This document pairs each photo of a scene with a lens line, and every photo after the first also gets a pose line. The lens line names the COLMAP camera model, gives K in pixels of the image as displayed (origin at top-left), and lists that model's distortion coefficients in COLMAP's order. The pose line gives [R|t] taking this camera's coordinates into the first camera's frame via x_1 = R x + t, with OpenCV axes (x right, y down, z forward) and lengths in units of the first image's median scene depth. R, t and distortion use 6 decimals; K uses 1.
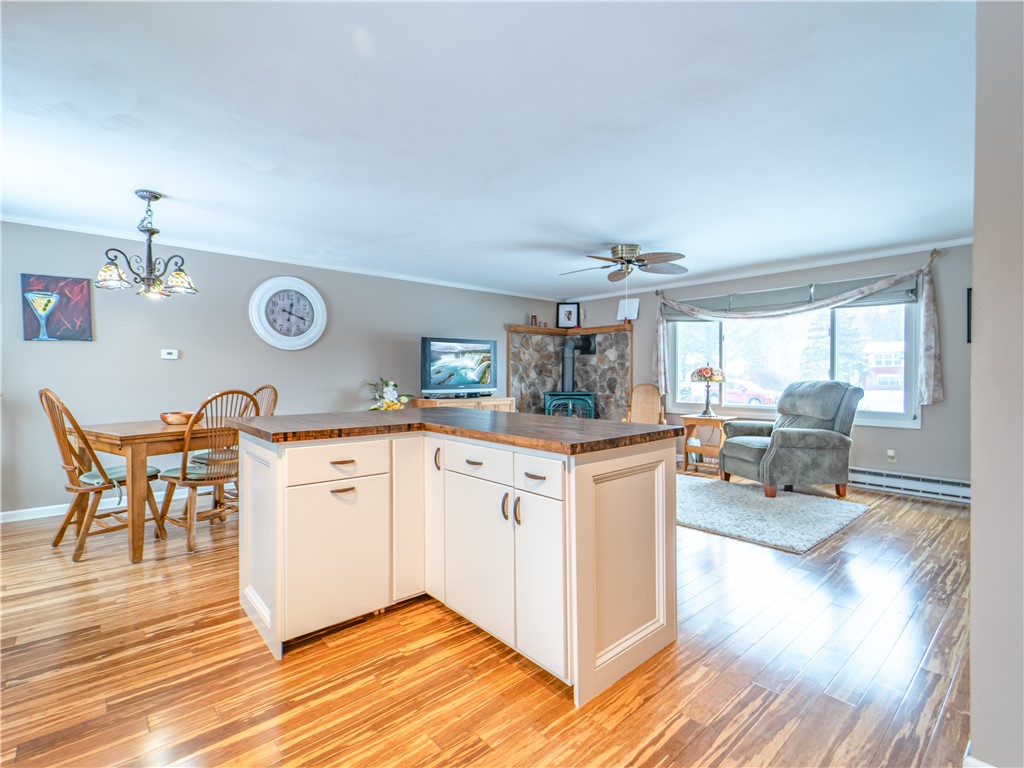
lens RADIAL K [[462.9, 0, 512.0], [0, 462.9, 384.0], [0, 0, 1]] dist [-0.000222, -0.000095]
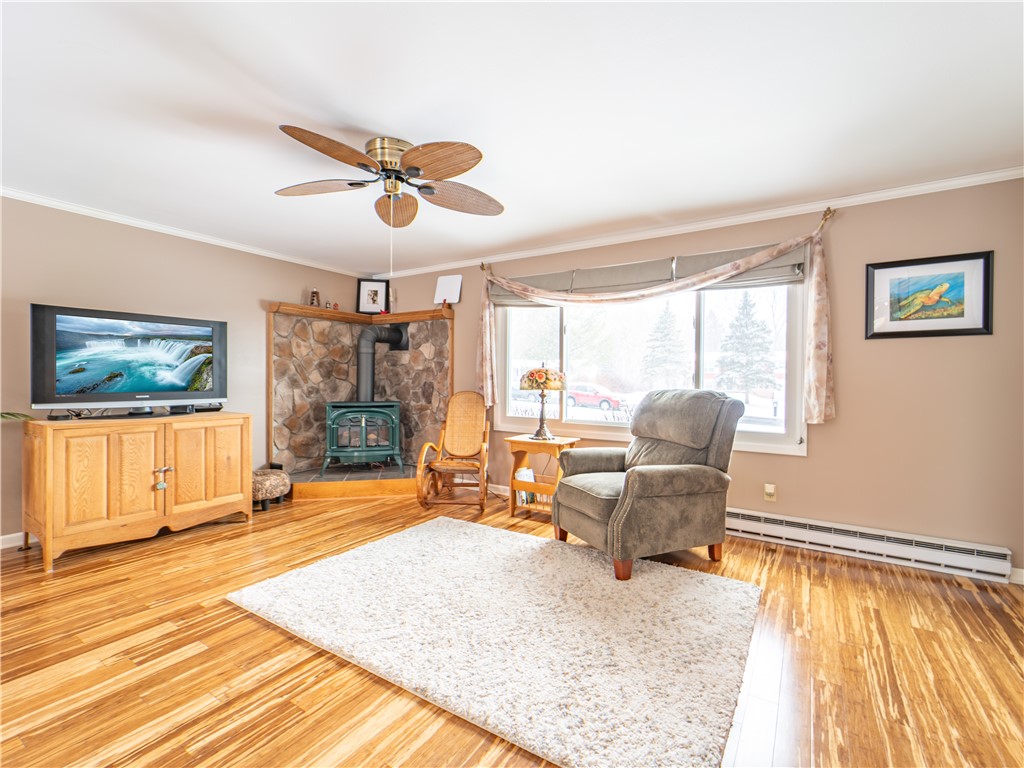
lens RADIAL K [[462.9, 0, 512.0], [0, 462.9, 384.0], [0, 0, 1]] dist [-0.000222, -0.000095]
pose [[0.959854, 0.005498, 0.280445, 0.169435], [-0.003943, 0.999974, -0.006107, -0.008141], [-0.280471, 0.004756, 0.959851, 0.314349]]
